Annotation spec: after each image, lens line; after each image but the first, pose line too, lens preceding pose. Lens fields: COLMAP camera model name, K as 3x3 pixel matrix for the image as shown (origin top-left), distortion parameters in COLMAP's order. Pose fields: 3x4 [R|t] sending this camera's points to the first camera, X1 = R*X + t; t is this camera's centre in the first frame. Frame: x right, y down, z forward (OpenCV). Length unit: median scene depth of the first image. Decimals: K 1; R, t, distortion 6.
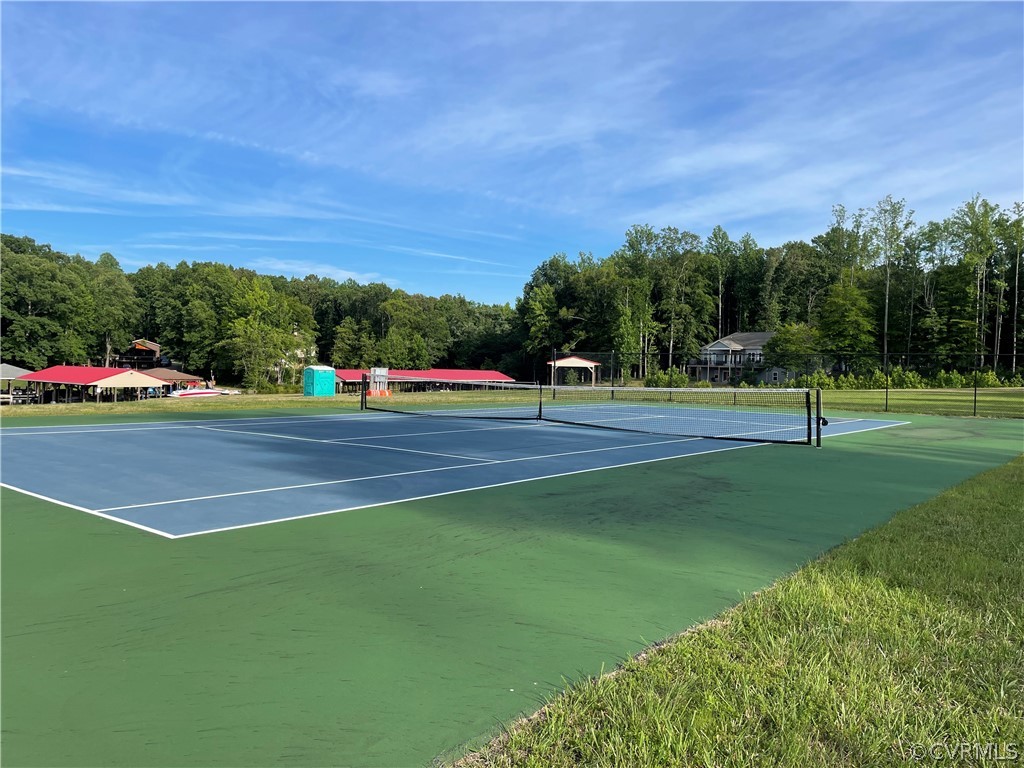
lens RADIAL K [[777.9, 0, 512.1], [0, 777.9, 382.2], [0, 0, 1]] dist [0.004655, -0.001033]
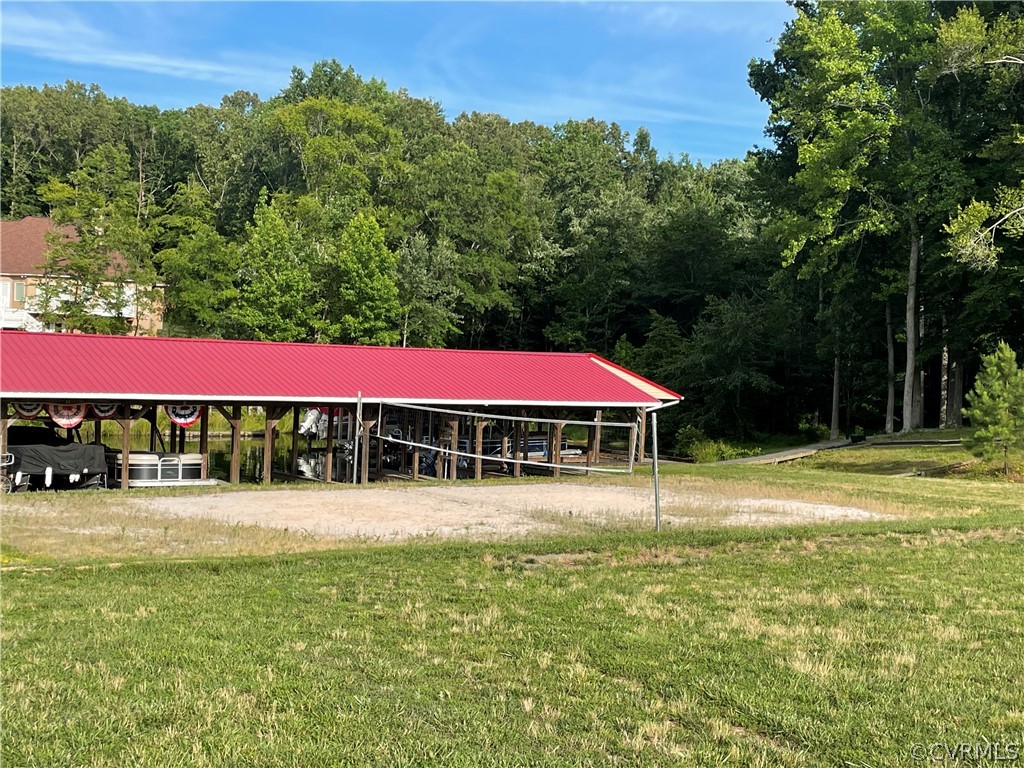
lens RADIAL K [[1401.0, 0, 511.8], [0, 1401.0, 384.0], [0, 0, 1]] dist [0.009824, 0.000000]
pose [[0.968119, 0.019381, -0.249740, 0.038798], [-0.020533, 0.999787, -0.002008, -0.006167], [0.249648, 0.007072, 0.968311, 0.559646]]
